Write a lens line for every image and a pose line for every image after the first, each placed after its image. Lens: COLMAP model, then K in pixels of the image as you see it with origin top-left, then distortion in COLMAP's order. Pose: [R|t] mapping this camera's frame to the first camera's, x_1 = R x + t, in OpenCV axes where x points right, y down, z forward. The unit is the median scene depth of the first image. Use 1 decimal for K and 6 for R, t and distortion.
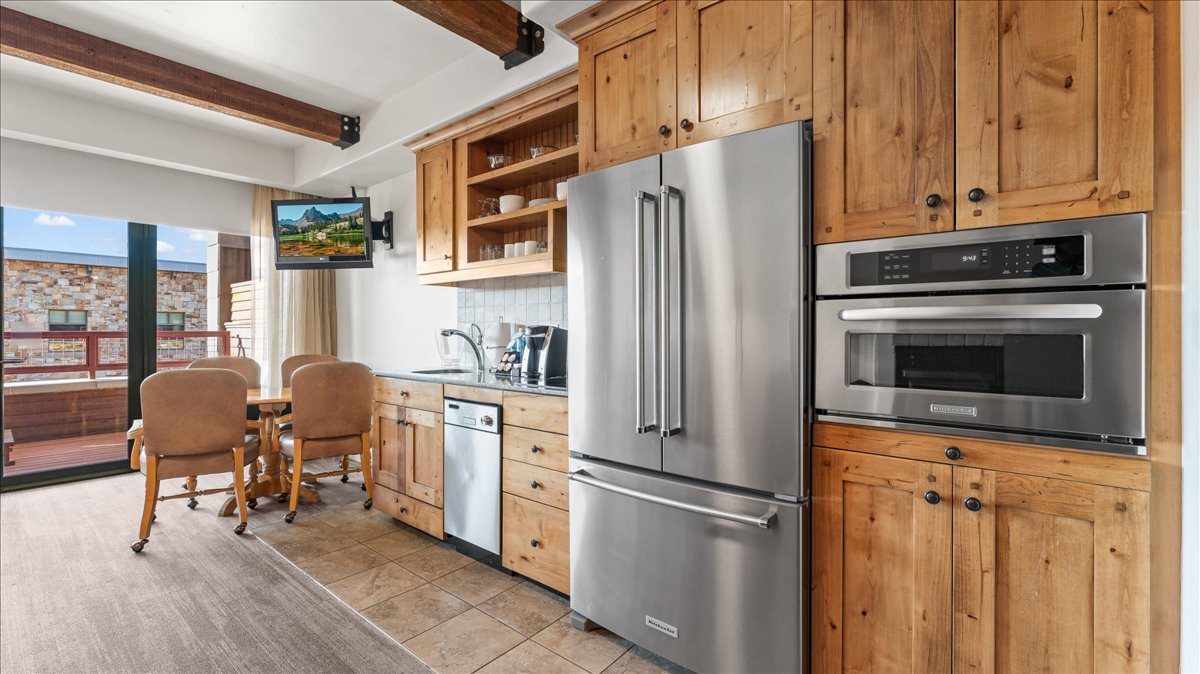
lens RADIAL K [[491.1, 0, 601.4], [0, 491.1, 329.8], [0, 0, 1]] dist [-0.000870, 0.000094]
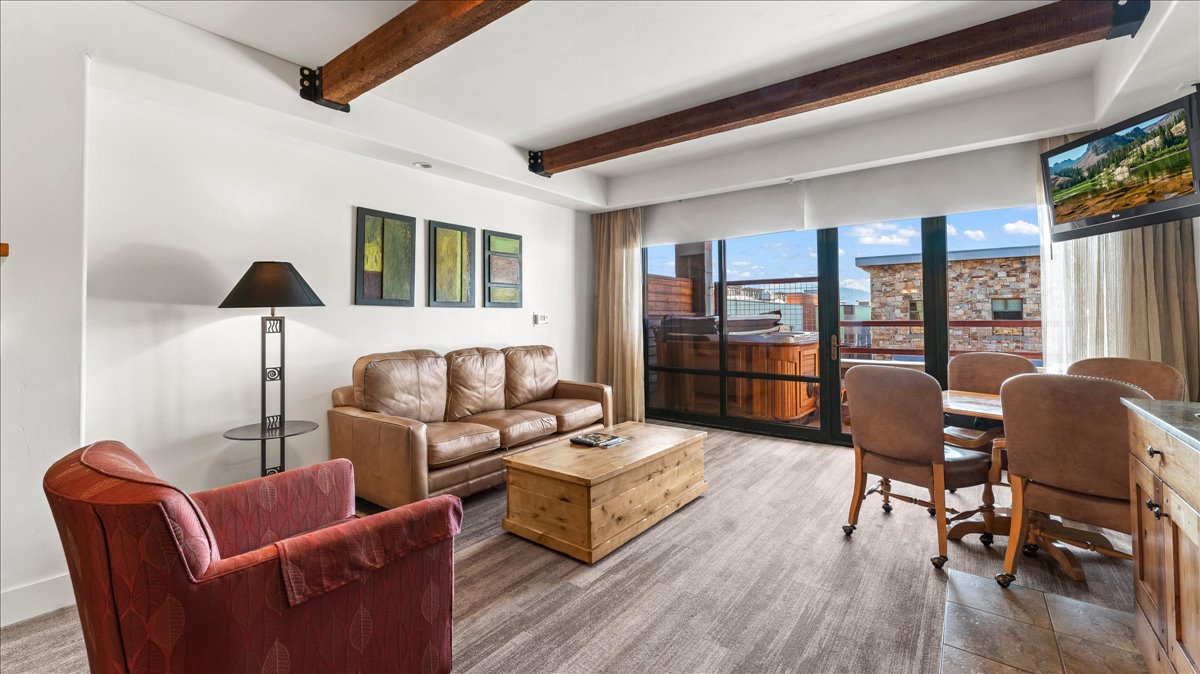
lens RADIAL K [[491.1, 0, 601.4], [0, 491.1, 329.8], [0, 0, 1]] dist [-0.000870, 0.000094]
pose [[0.035998, 0.020715, -0.999137, 0.062728], [0.008512, 0.999743, 0.021034, -0.008725], [0.999316, -0.009261, 0.035813, 0.383626]]
